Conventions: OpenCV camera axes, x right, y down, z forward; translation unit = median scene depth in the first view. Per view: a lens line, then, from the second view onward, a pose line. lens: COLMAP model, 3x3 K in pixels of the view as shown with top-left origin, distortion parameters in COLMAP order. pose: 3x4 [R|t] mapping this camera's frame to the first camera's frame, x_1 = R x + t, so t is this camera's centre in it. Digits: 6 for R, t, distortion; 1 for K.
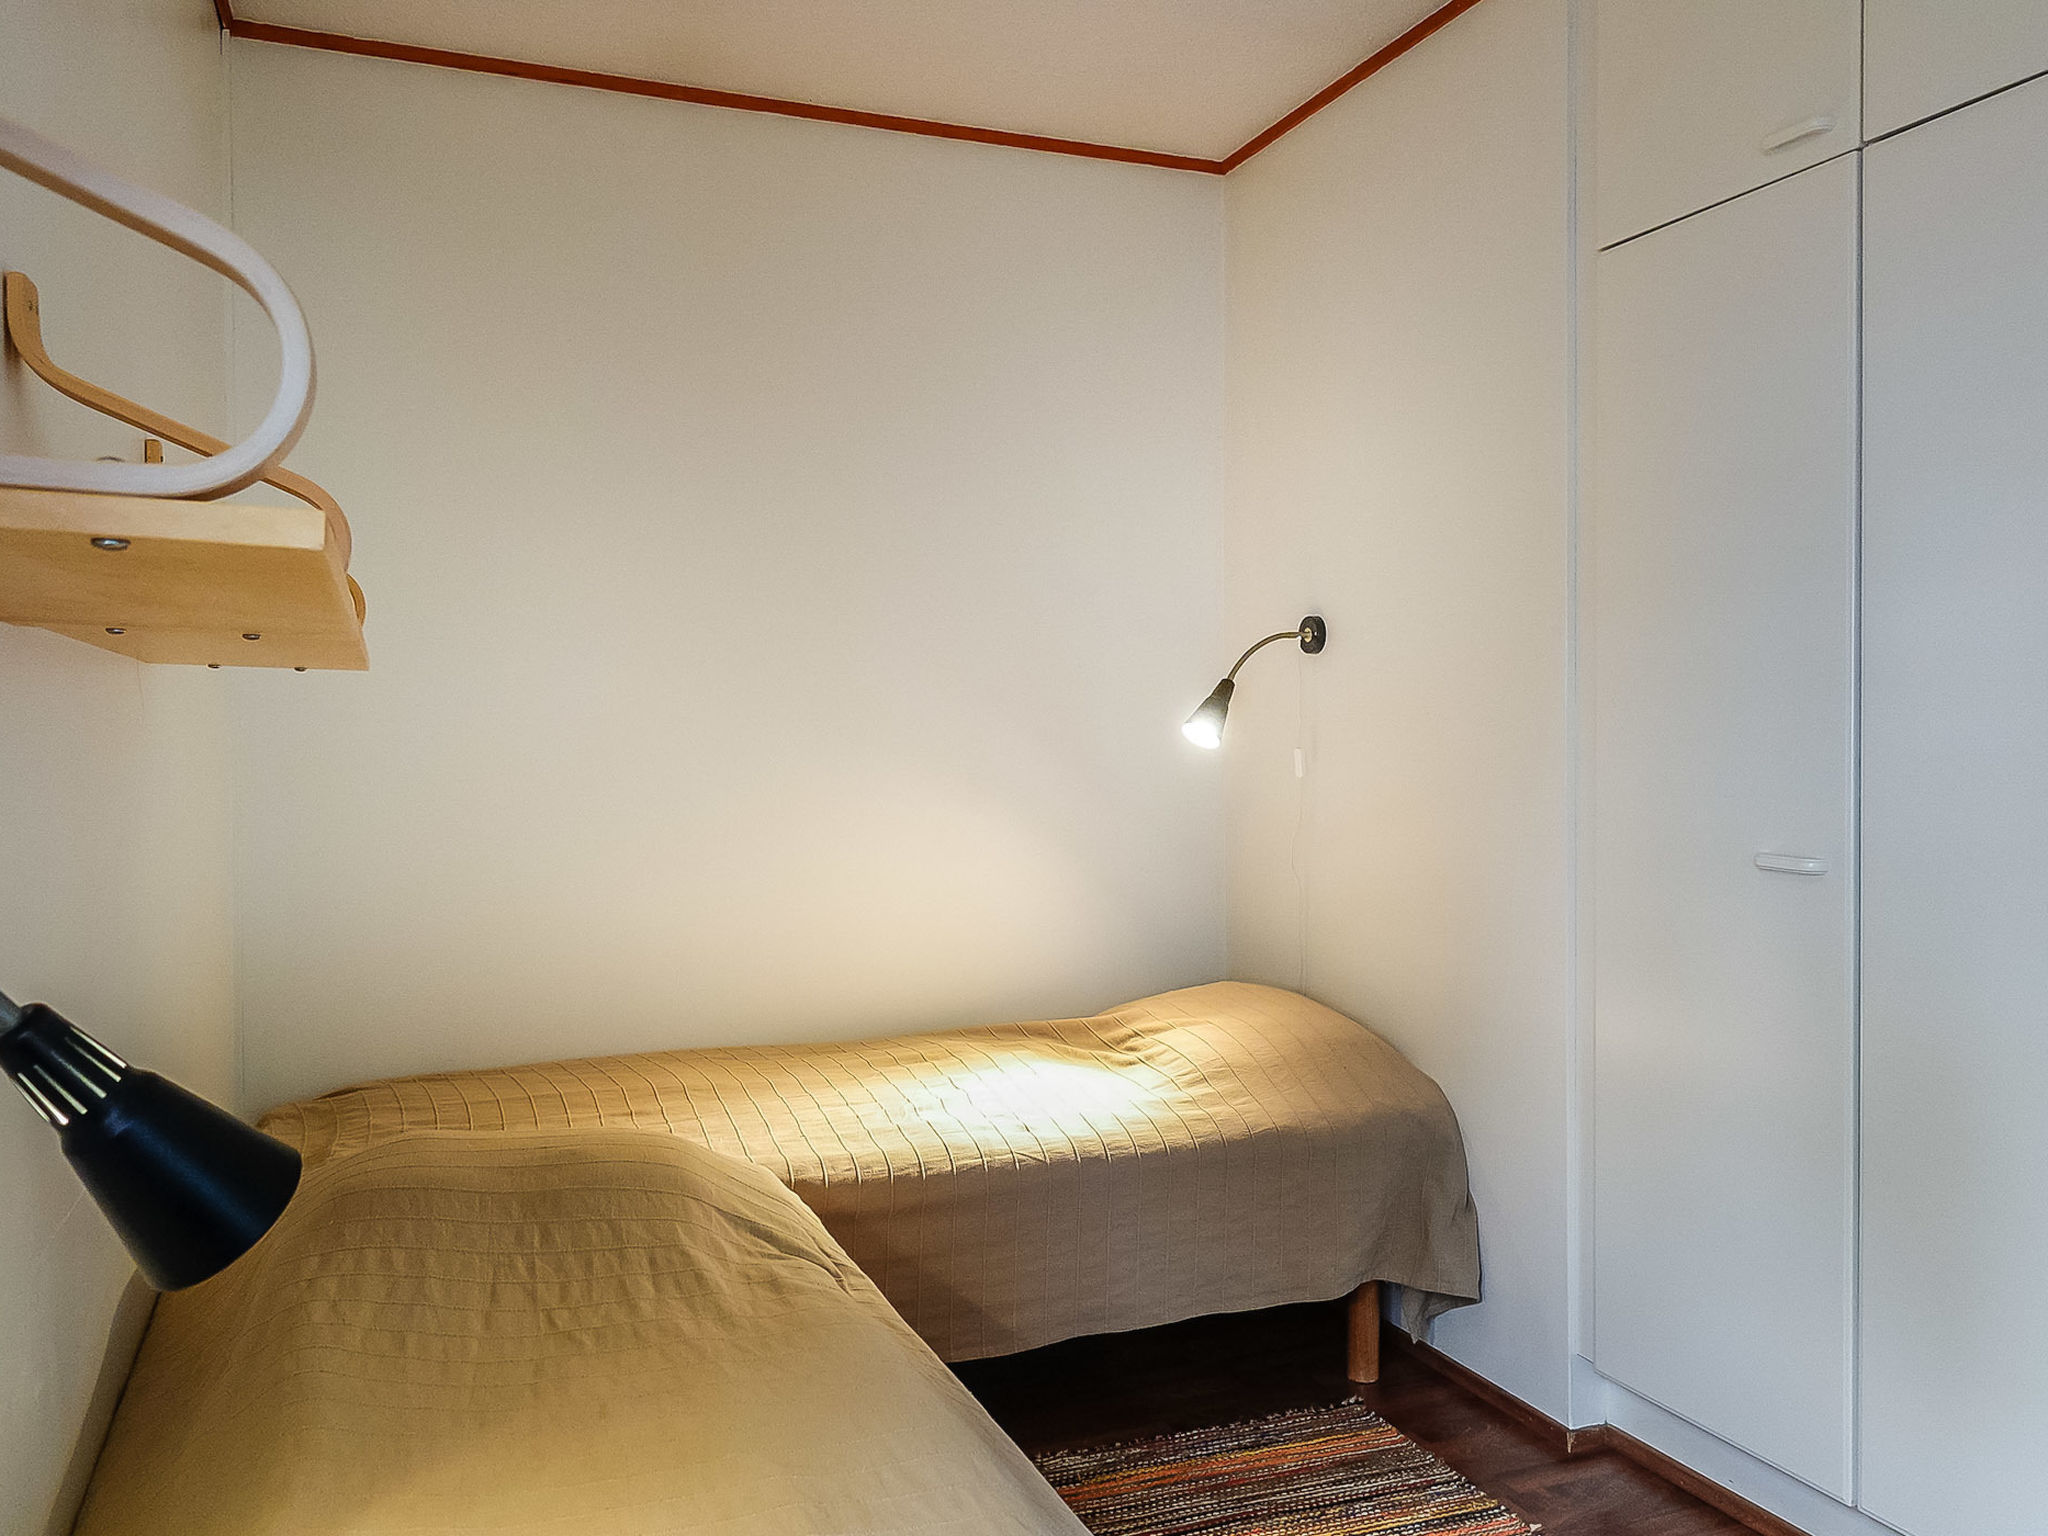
lens RADIAL K [[1618.6, 0, 1024.0], [0, 1618.6, 768.0], [0, 0, 1]] dist [0.004071, 0.000187]
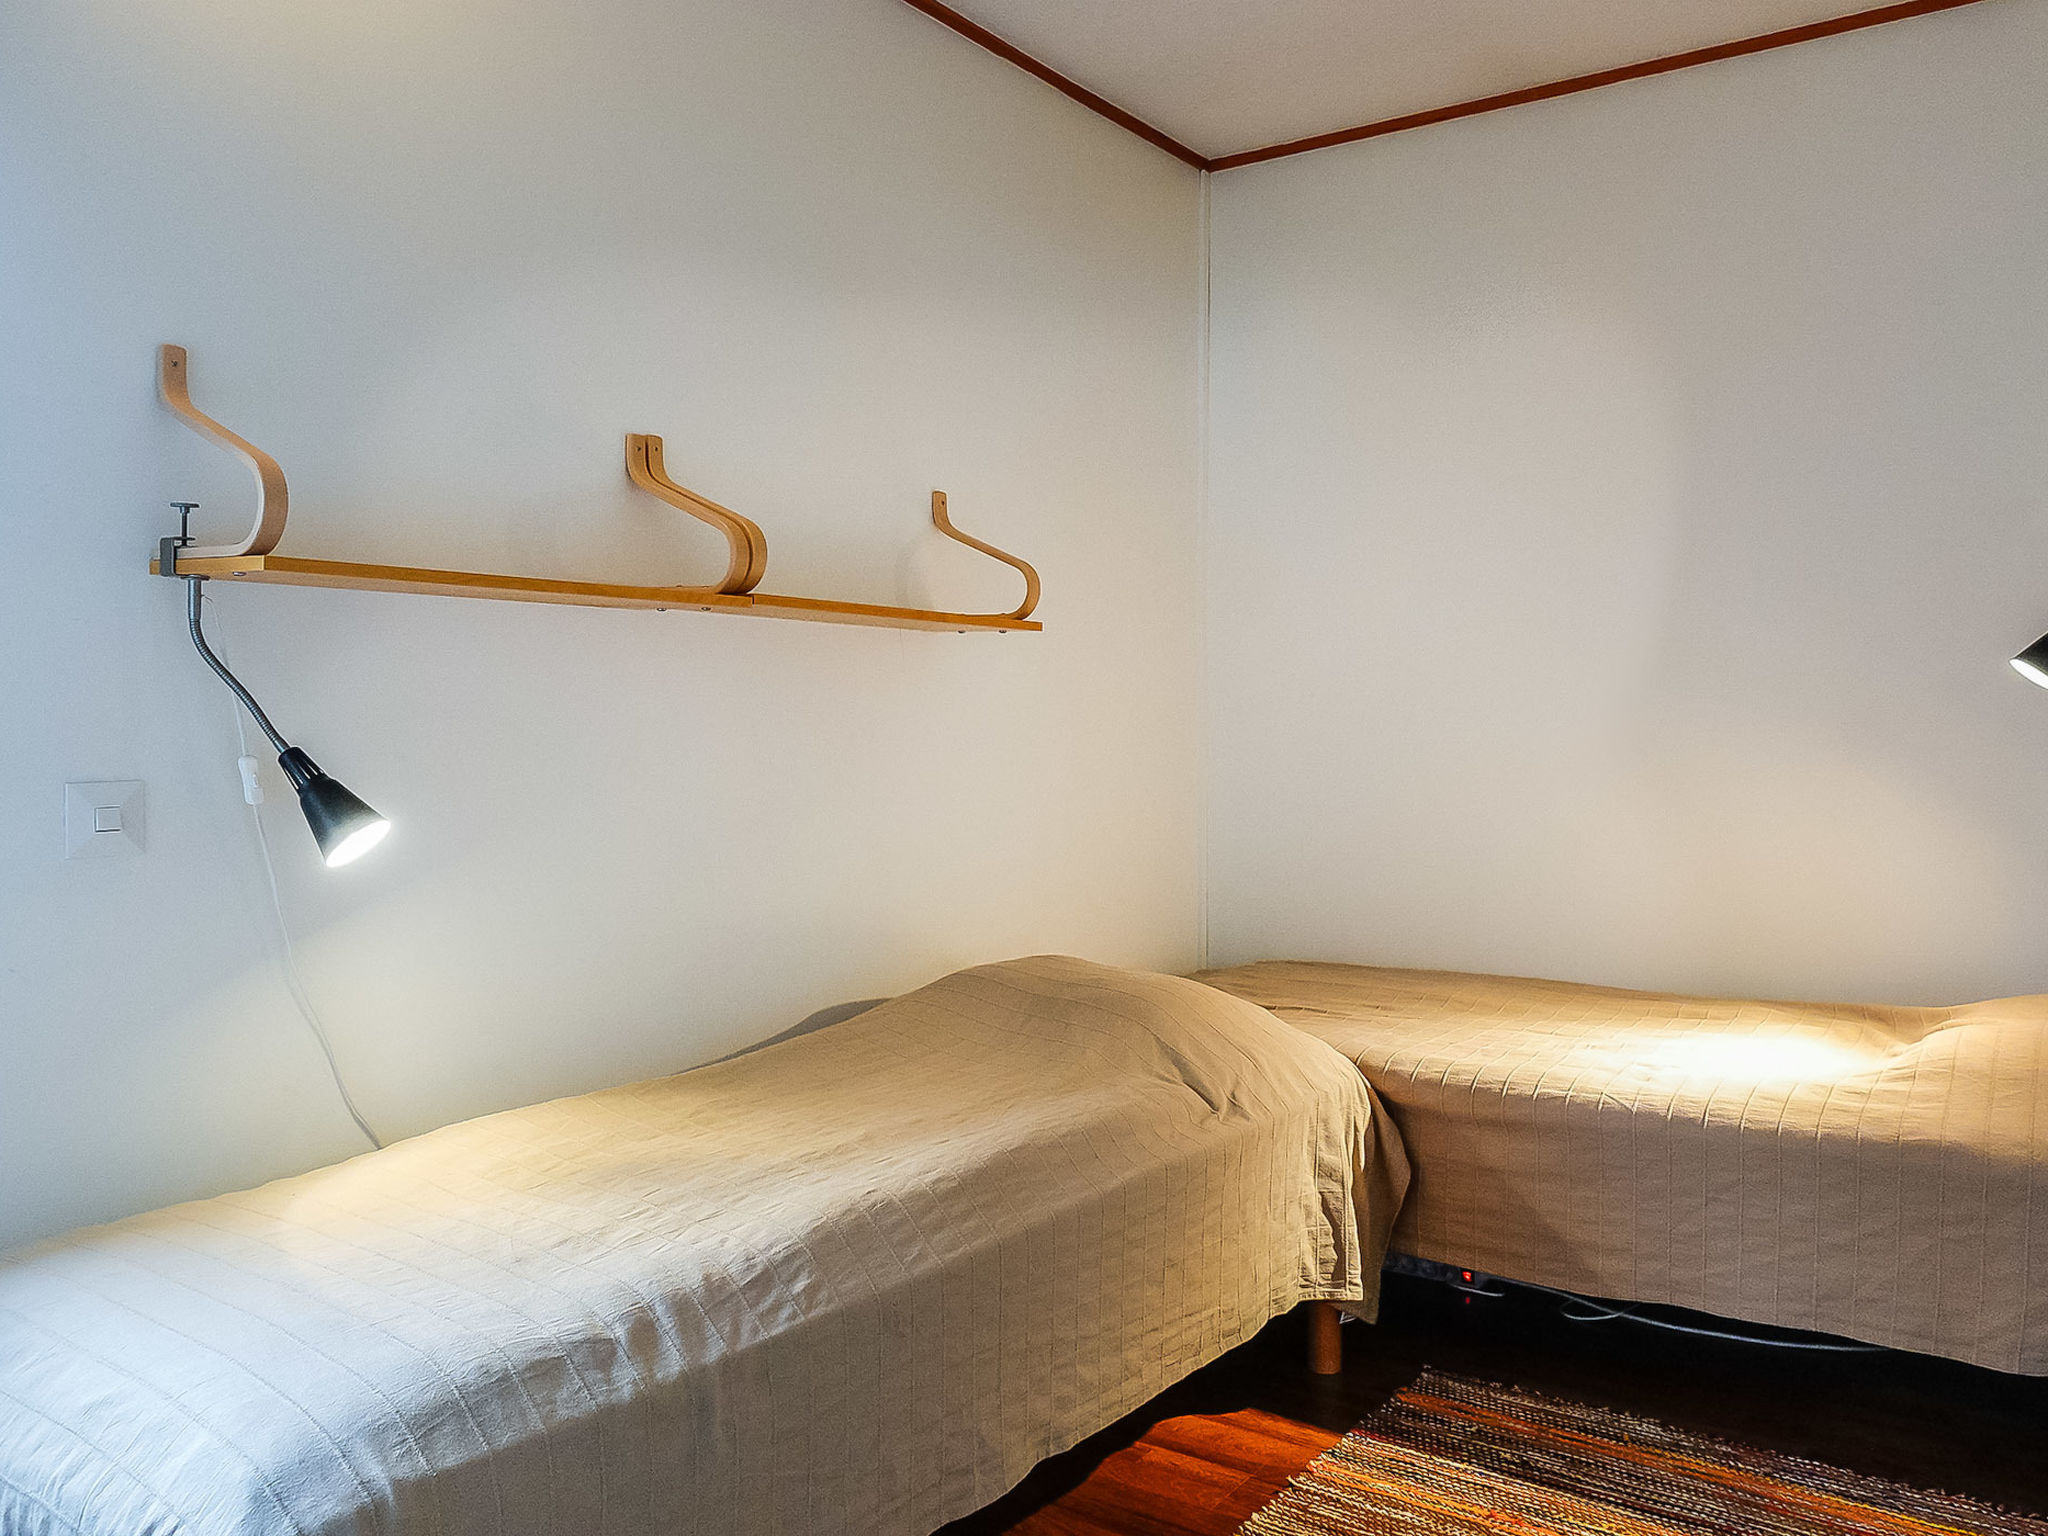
lens RADIAL K [[1618.6, 0, 1024.0], [0, 1618.6, 768.0], [0, 0, 1]] dist [0.004071, 0.000187]
pose [[0.540852, 0.026831, -0.840690, 0.623550], [-0.023203, 0.999587, 0.016974, 0.031426], [0.840797, 0.010326, 0.541251, 0.170324]]
